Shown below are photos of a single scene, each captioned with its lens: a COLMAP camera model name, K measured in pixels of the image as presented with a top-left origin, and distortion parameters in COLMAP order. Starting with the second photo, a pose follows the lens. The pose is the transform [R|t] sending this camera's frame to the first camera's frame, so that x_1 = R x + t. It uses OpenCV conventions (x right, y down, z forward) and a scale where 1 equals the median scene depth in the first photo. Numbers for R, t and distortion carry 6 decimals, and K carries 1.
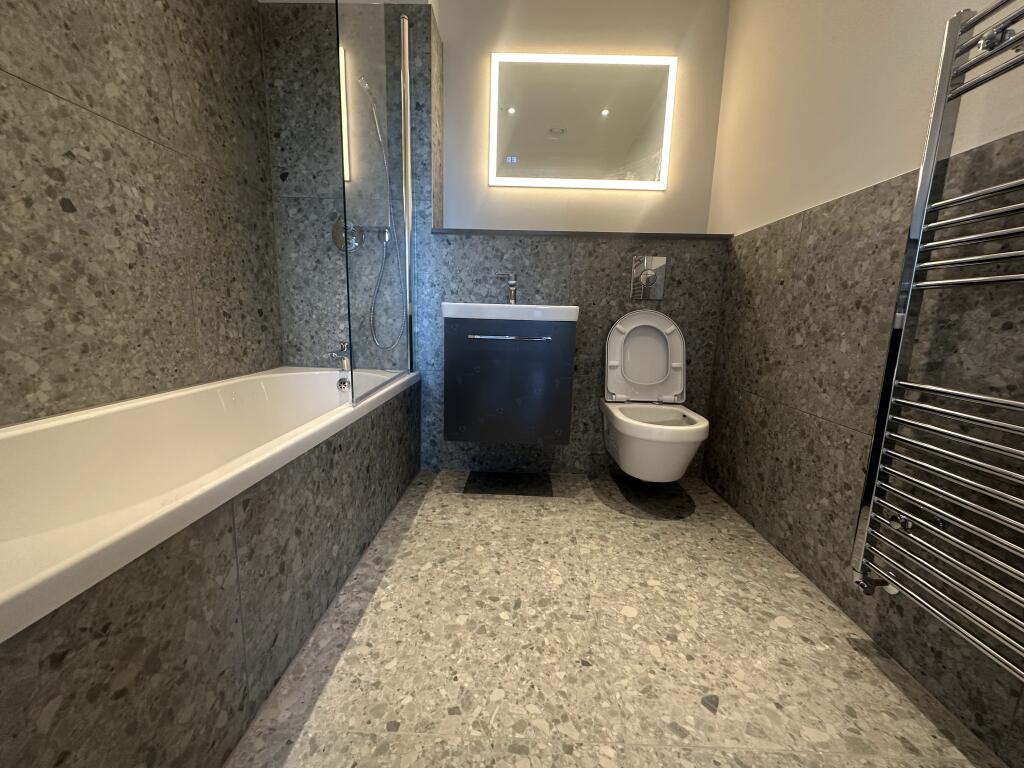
lens RADIAL K [[407.1, 0, 513.9], [0, 407.1, 382.3], [0, 0, 1]] dist [0.000704, -0.000282]
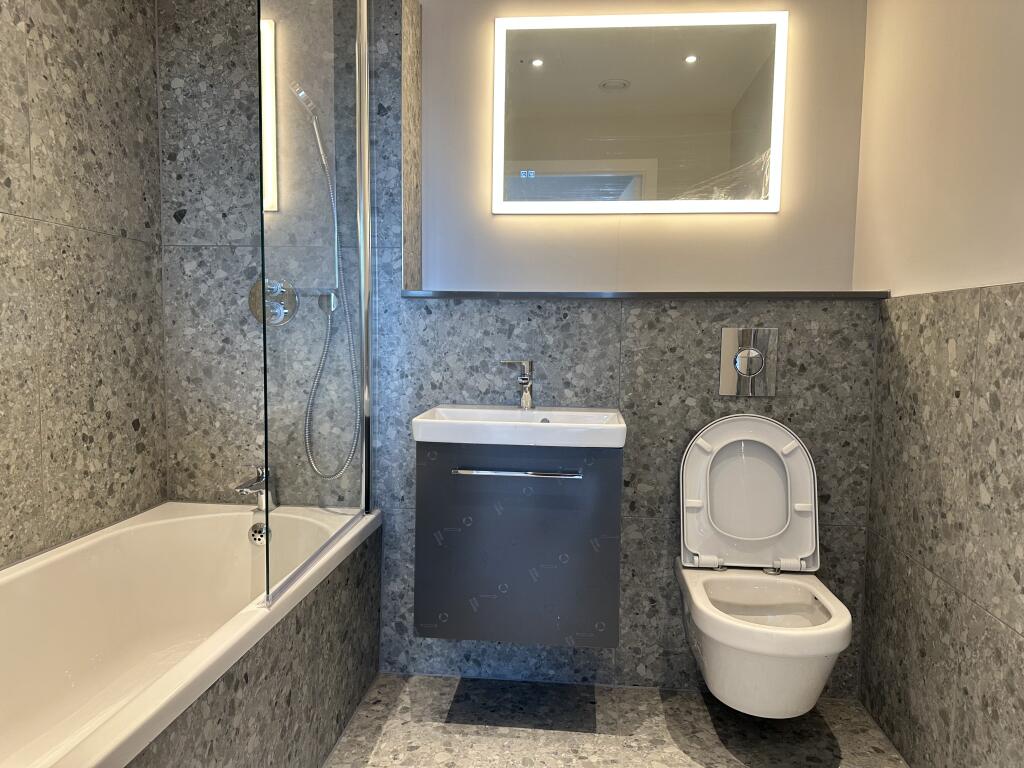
lens RADIAL K [[726.8, 0, 513.0], [0, 726.8, 388.5], [0, 0, 1]] dist [0.049766, -0.057610]
pose [[0.997283, -0.008085, -0.073226, 0.058509], [0.001562, 0.996058, -0.088695, -0.124330], [0.073654, 0.088340, 0.993364, -0.116119]]
